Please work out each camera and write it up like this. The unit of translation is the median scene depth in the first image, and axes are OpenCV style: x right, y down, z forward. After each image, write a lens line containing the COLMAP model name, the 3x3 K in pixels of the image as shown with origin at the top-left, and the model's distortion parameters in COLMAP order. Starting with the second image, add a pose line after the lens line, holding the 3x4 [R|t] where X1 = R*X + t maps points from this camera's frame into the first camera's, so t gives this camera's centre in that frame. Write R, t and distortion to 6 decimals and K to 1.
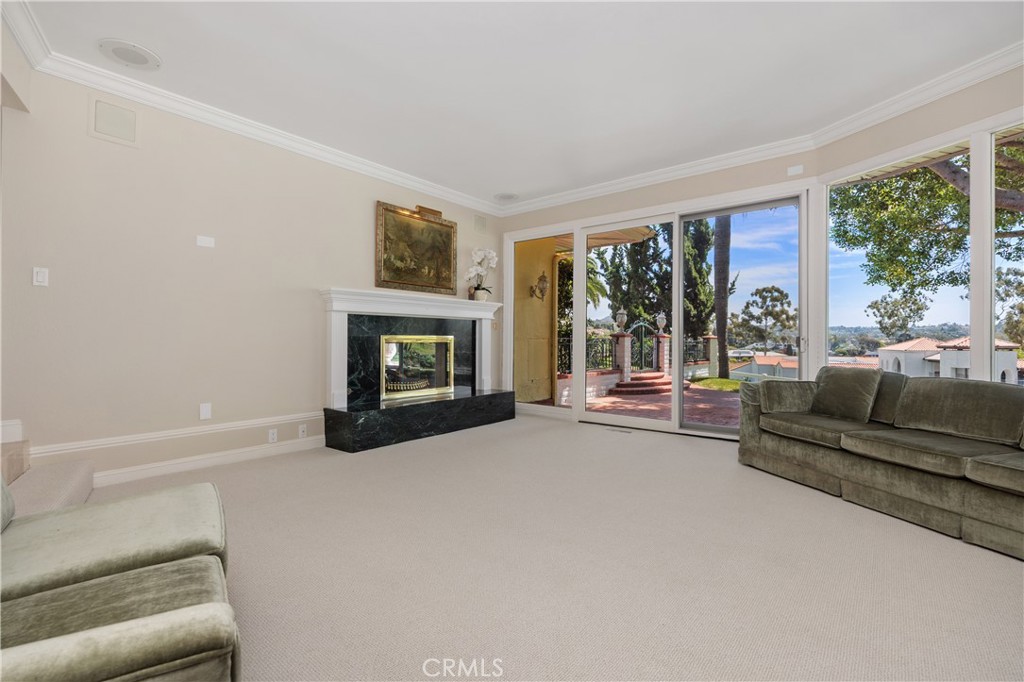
lens RADIAL K [[467.3, 0, 512.0], [0, 467.3, 341.0], [0, 0, 1]] dist [-0.002023, -0.000210]
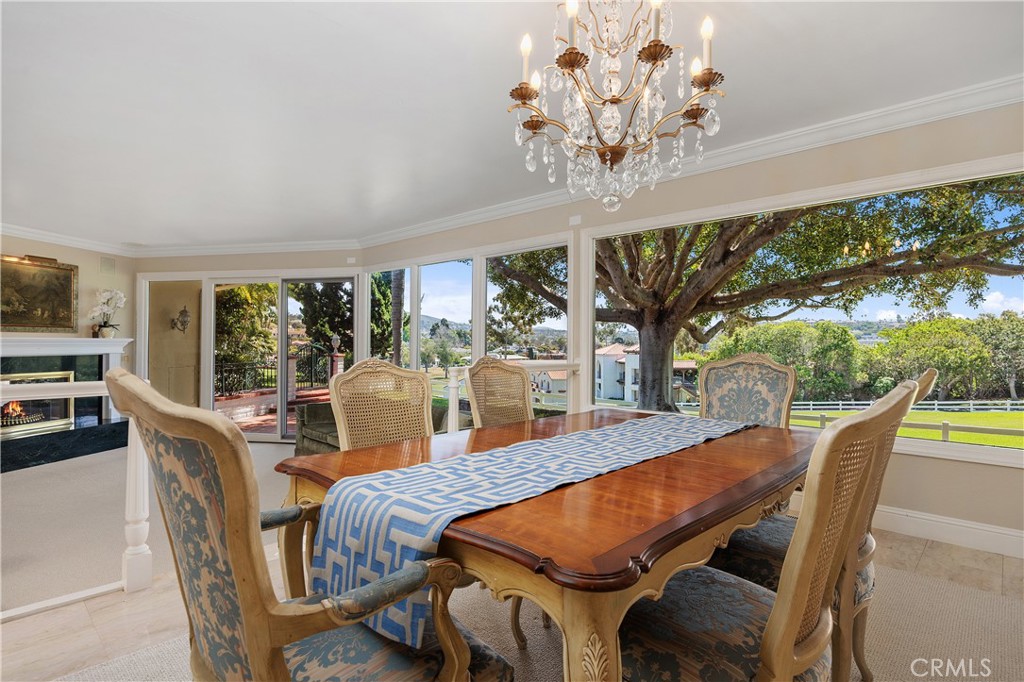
lens RADIAL K [[527.7, 0, 512.0], [0, 527.7, 341.0], [0, 0, 1]] dist [-0.003784, -0.000454]
pose [[0.882460, 0.000174, 0.470388, 0.174745], [0.002325, 0.999986, -0.004732, -0.063689], [-0.470382, 0.005270, 0.882447, -0.488733]]
